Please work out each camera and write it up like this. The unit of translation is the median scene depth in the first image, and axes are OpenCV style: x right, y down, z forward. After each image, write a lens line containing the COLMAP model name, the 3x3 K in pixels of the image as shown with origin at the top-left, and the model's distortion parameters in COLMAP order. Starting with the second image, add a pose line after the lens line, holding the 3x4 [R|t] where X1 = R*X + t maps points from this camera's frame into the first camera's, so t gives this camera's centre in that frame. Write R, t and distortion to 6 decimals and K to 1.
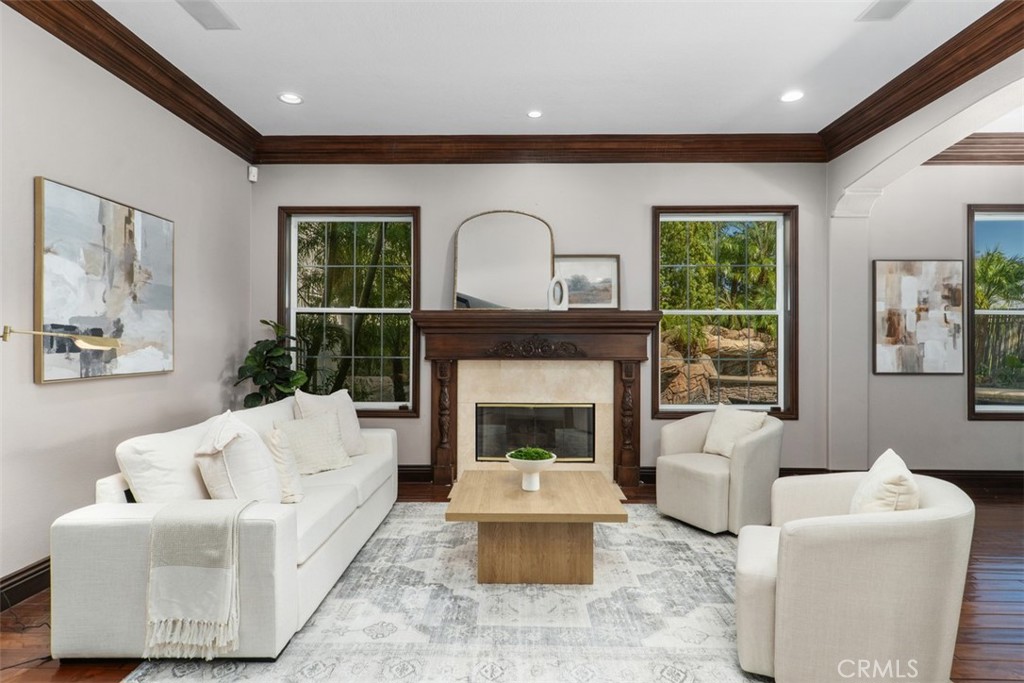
lens RADIAL K [[562.3, 0, 512.0], [0, 562.3, 341.5], [0, 0, 1]] dist [-0.003839, -0.000291]
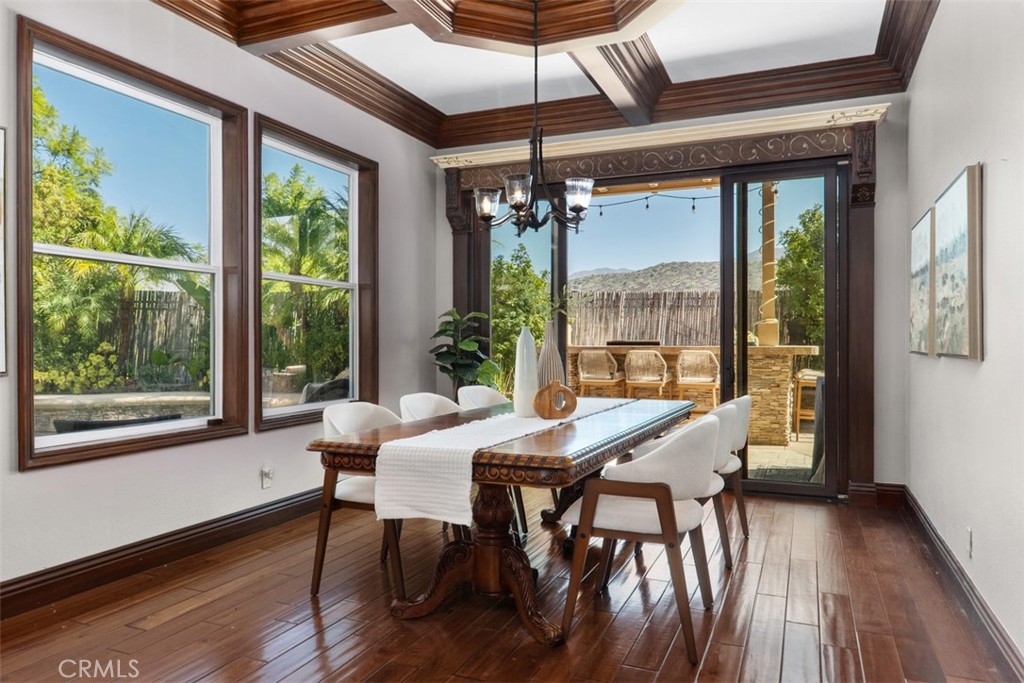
lens RADIAL K [[700.0, 0, 512.0], [0, 700.0, 341.5], [0, 0, 1]] dist [-0.002089, -0.001120]
pose [[0.389402, -0.000604, 0.921068, 0.415500], [-0.000244, 1.000000, 0.000759, 0.028464], [-0.921068, -0.000521, 0.389402, 0.370287]]
